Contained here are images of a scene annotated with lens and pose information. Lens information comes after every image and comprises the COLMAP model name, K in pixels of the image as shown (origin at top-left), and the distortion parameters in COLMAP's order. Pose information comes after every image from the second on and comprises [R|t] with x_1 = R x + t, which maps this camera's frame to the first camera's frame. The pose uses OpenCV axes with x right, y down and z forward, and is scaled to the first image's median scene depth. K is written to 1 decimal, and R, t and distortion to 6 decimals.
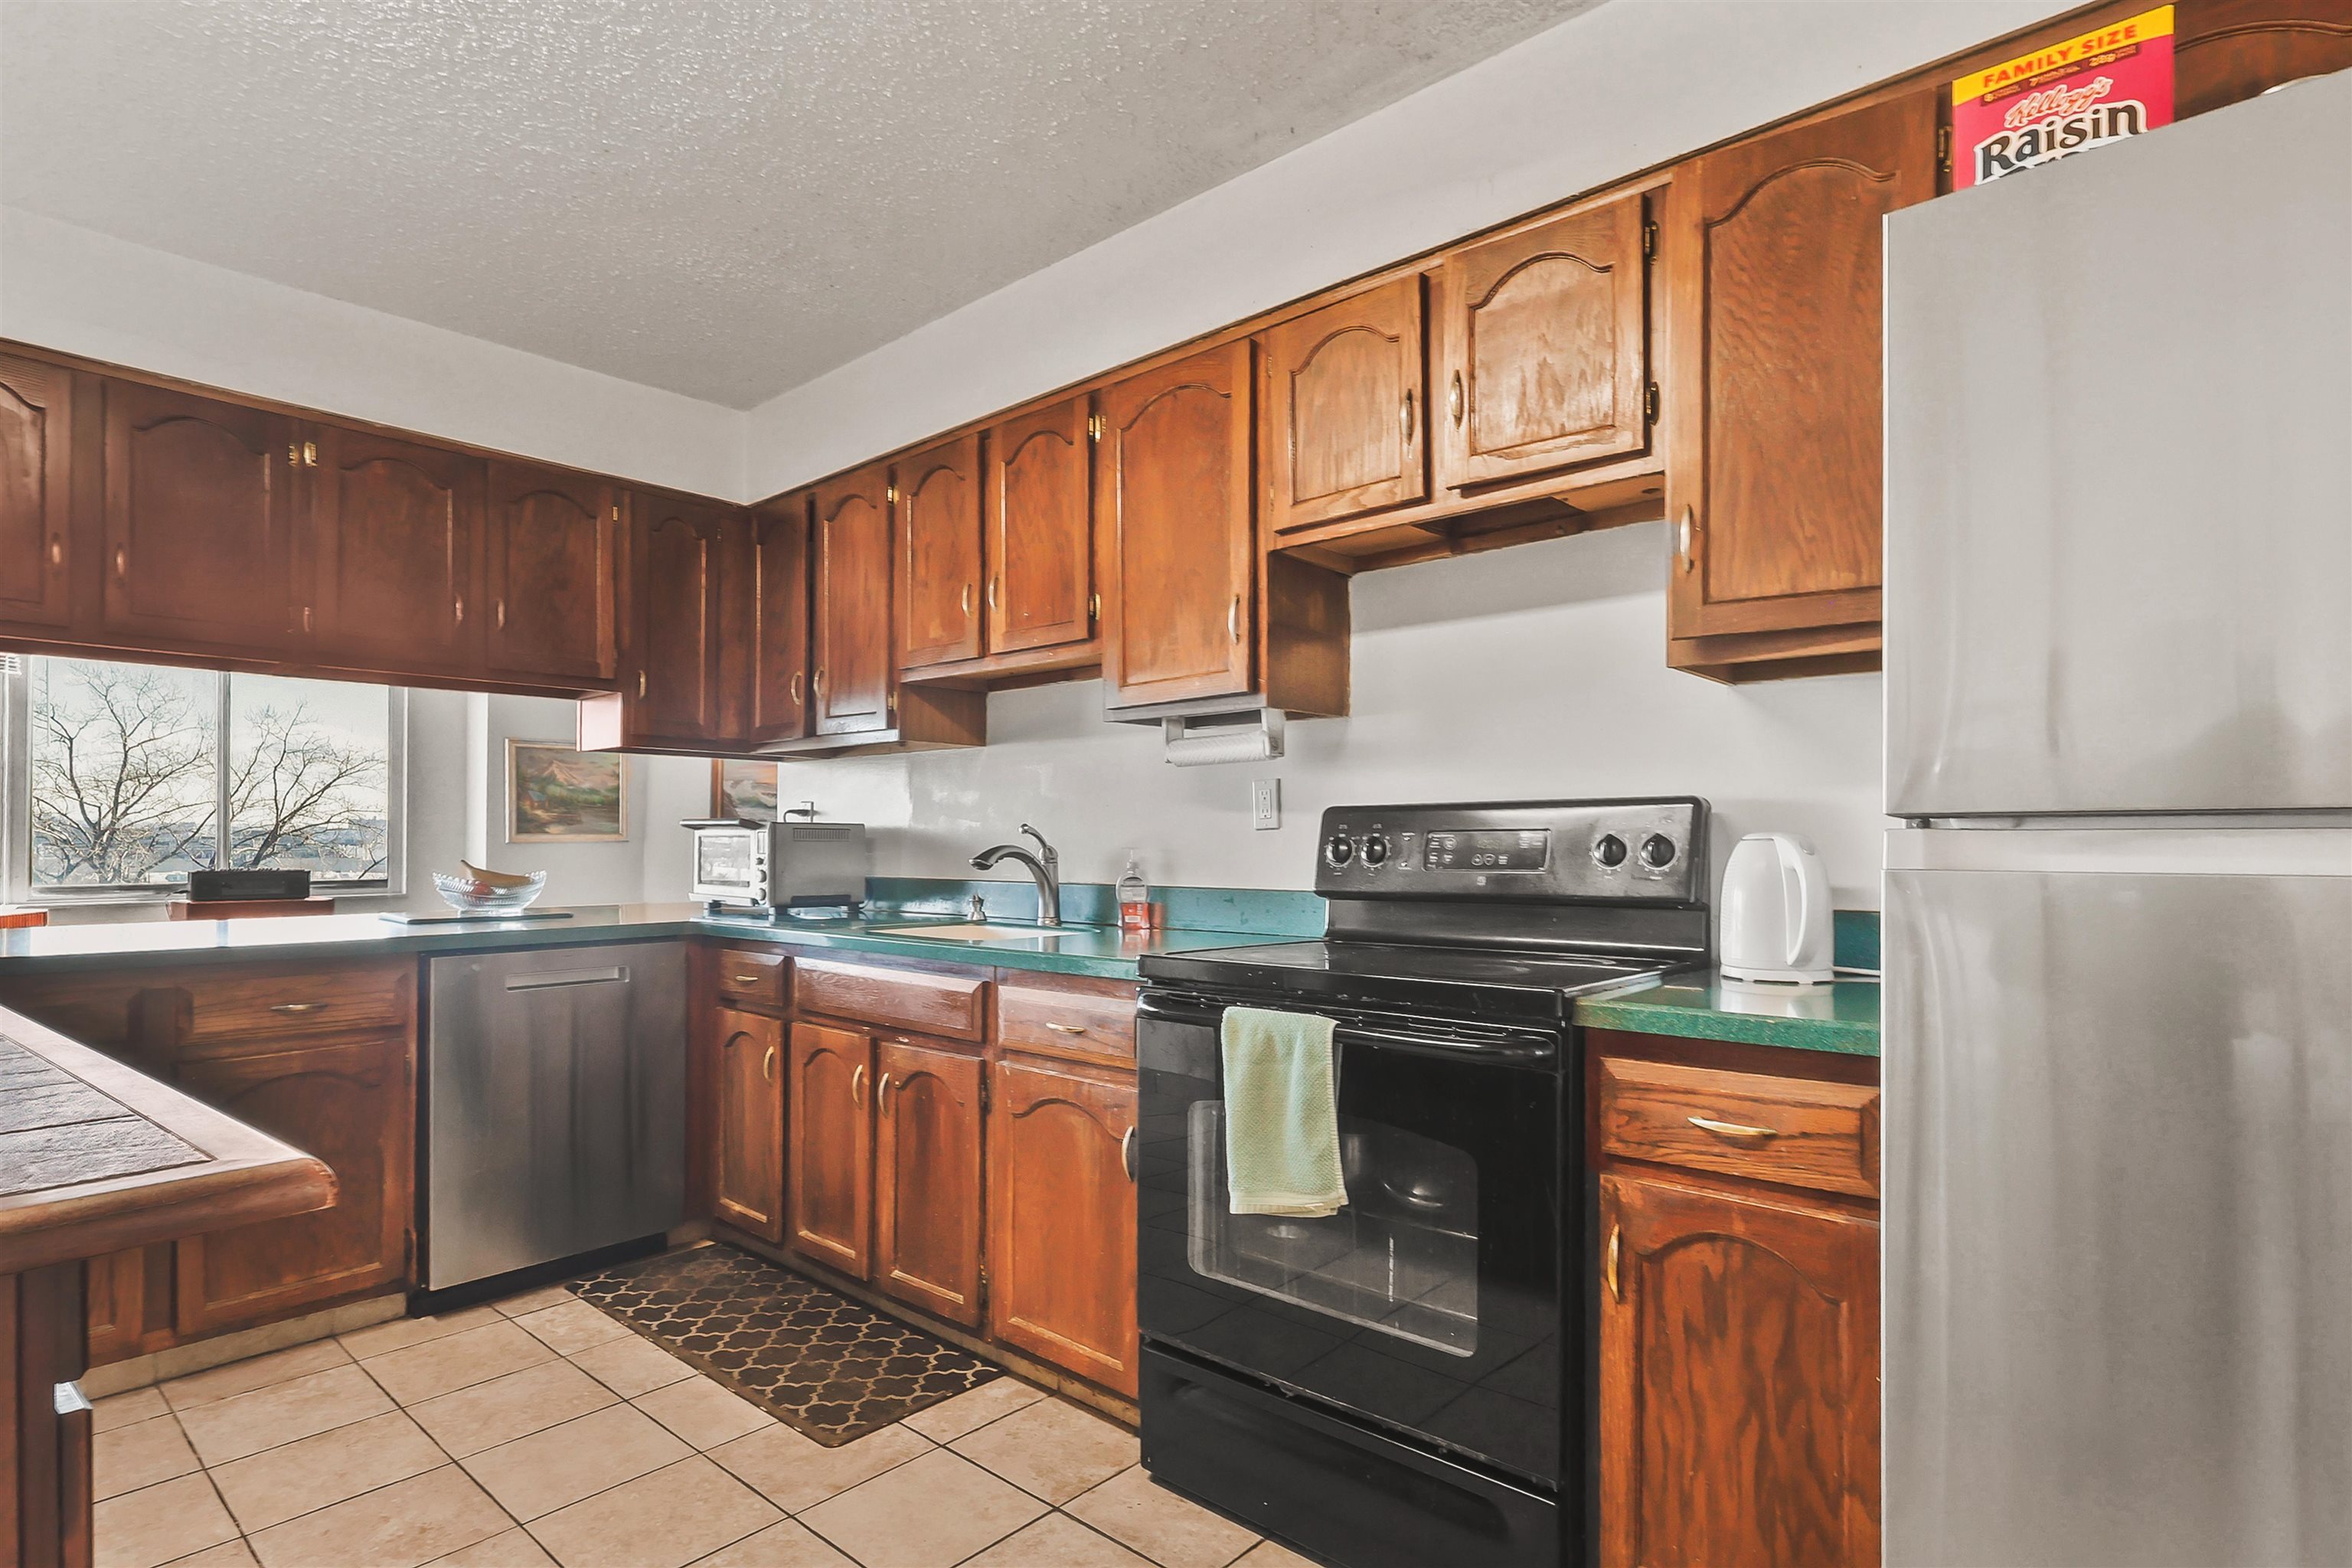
lens RADIAL K [[1167.3, 0, 1138.1], [0, 1167.3, 844.5], [0, 0, 1]] dist [0.000066, -0.000079]
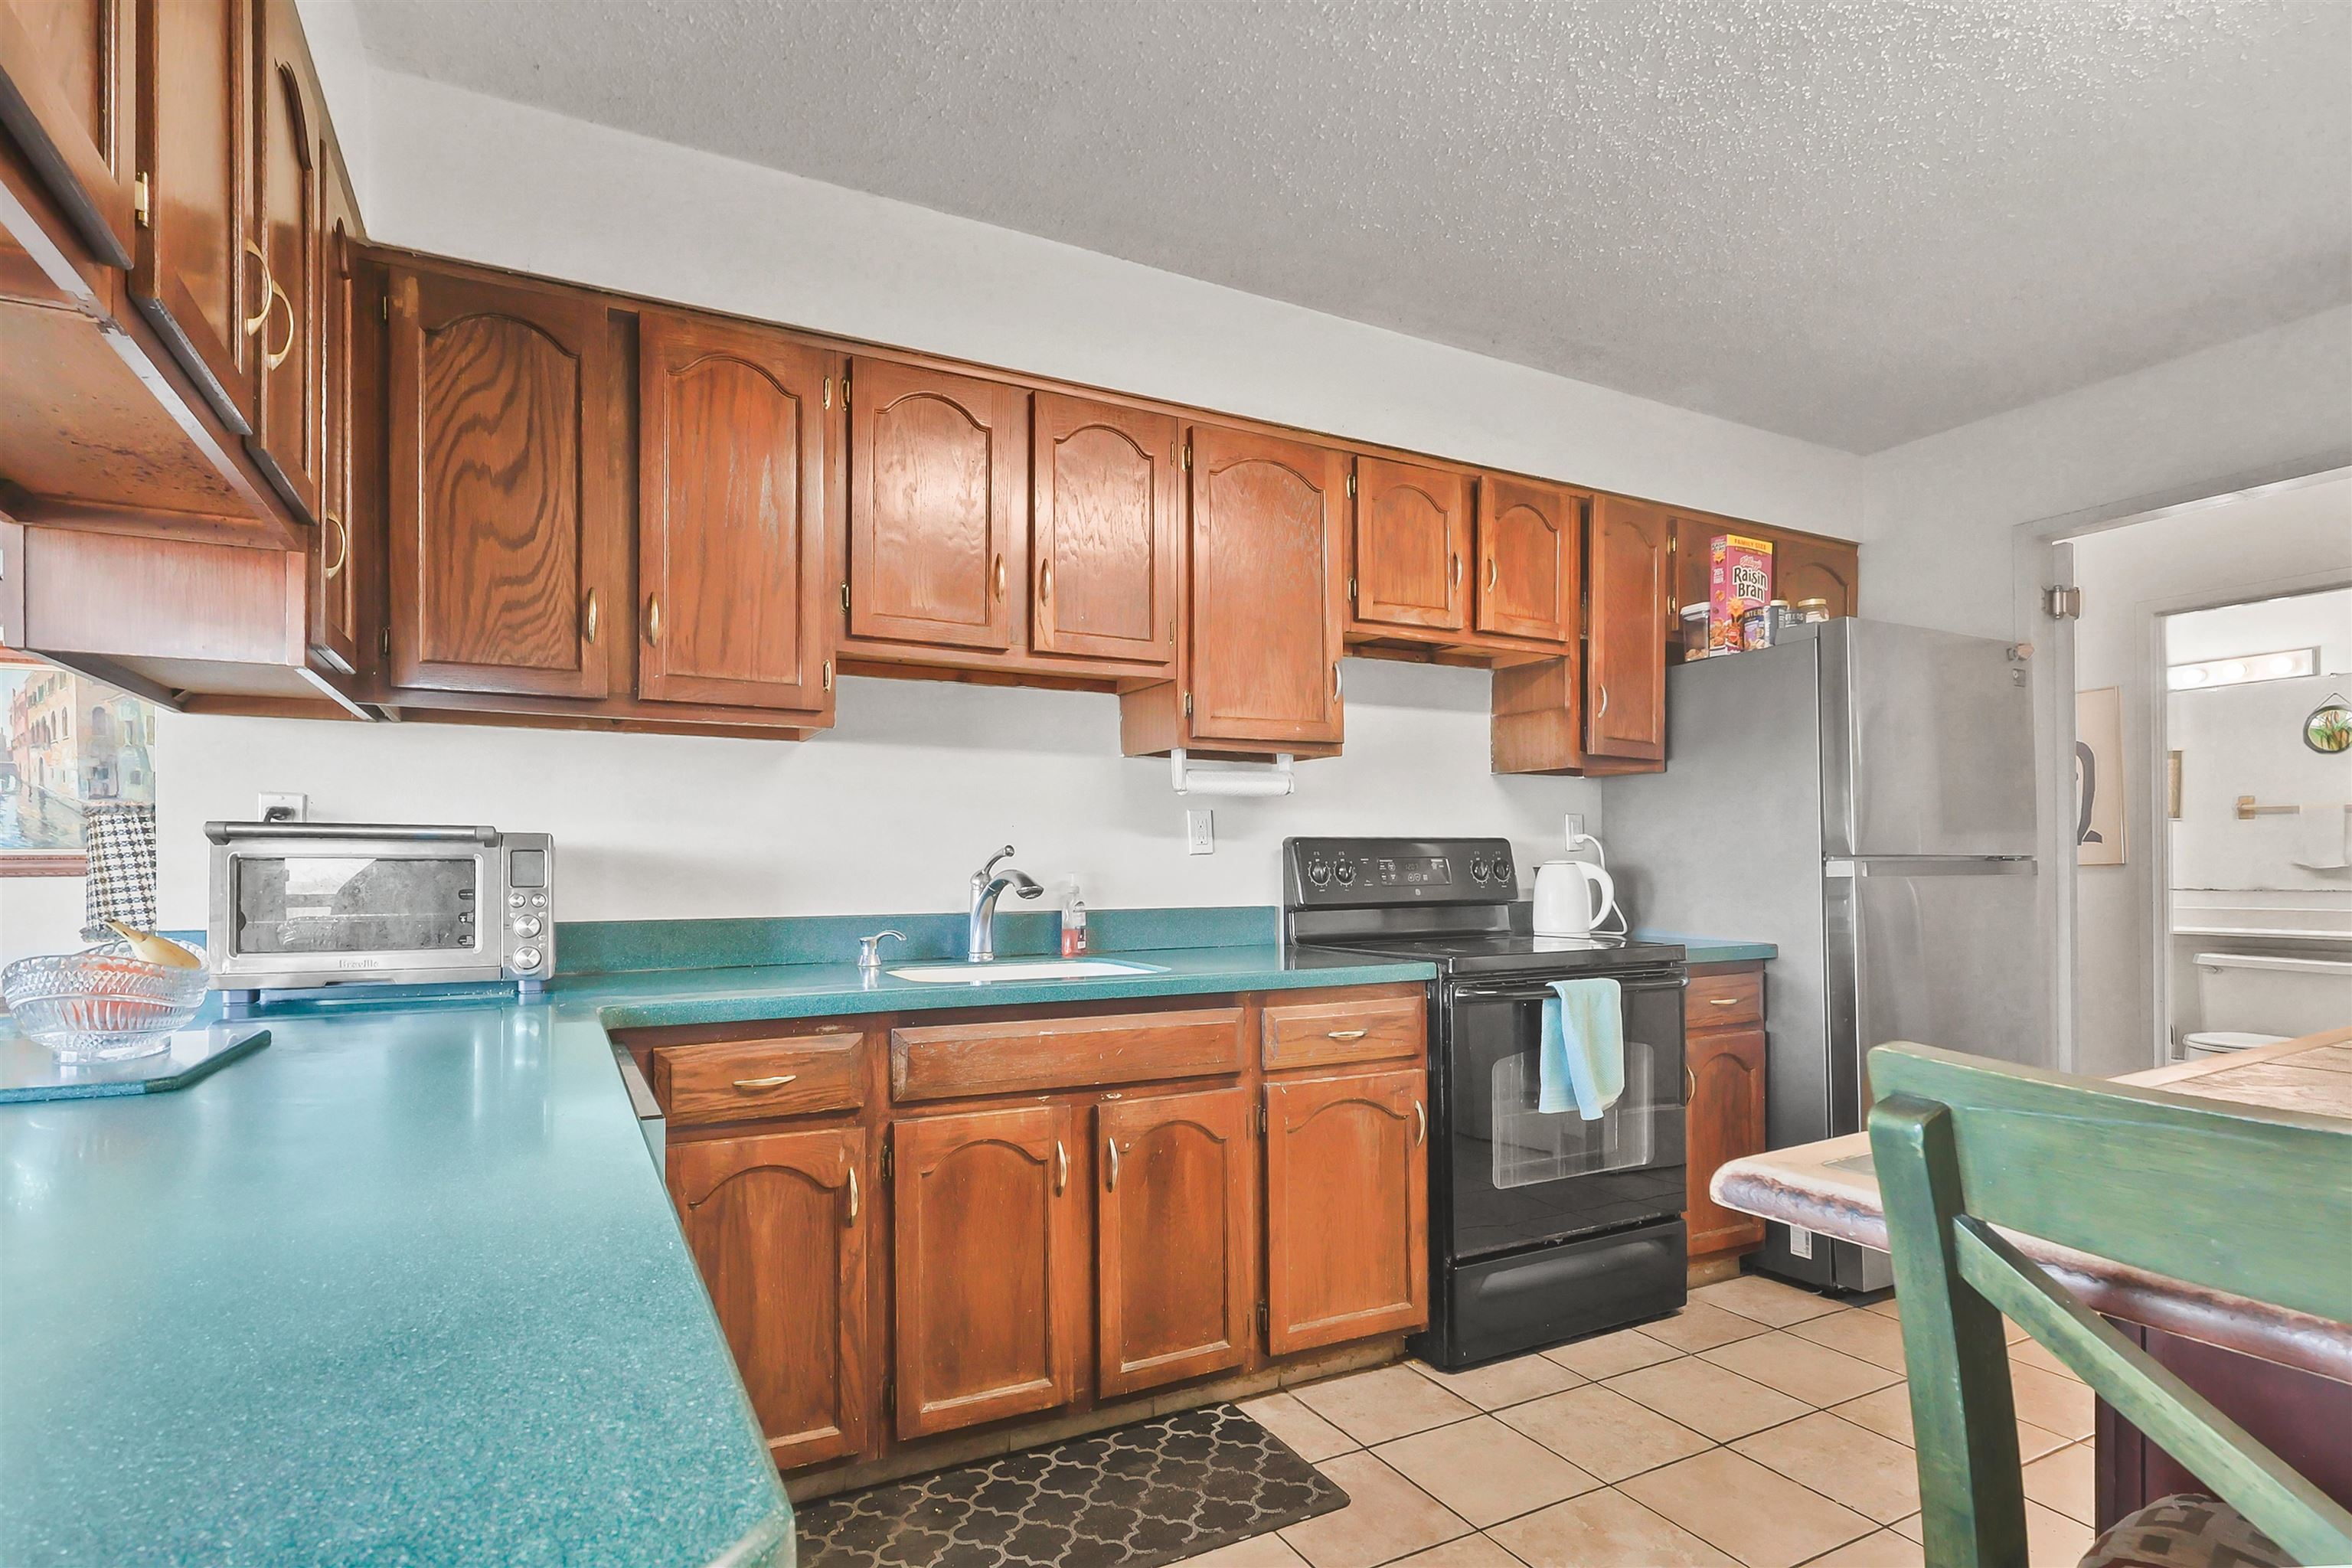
lens RADIAL K [[1167.3, 0, 1150.7], [0, 1167.3, 854.7], [0, 0, 1]] dist [0.000066, -0.000079]
pose [[0.357347, 0.000502, 0.933971, -1.089344], [0.002032, 0.999997, -0.001315, -0.012014], [-0.933969, 0.002368, 0.357345, 0.725423]]
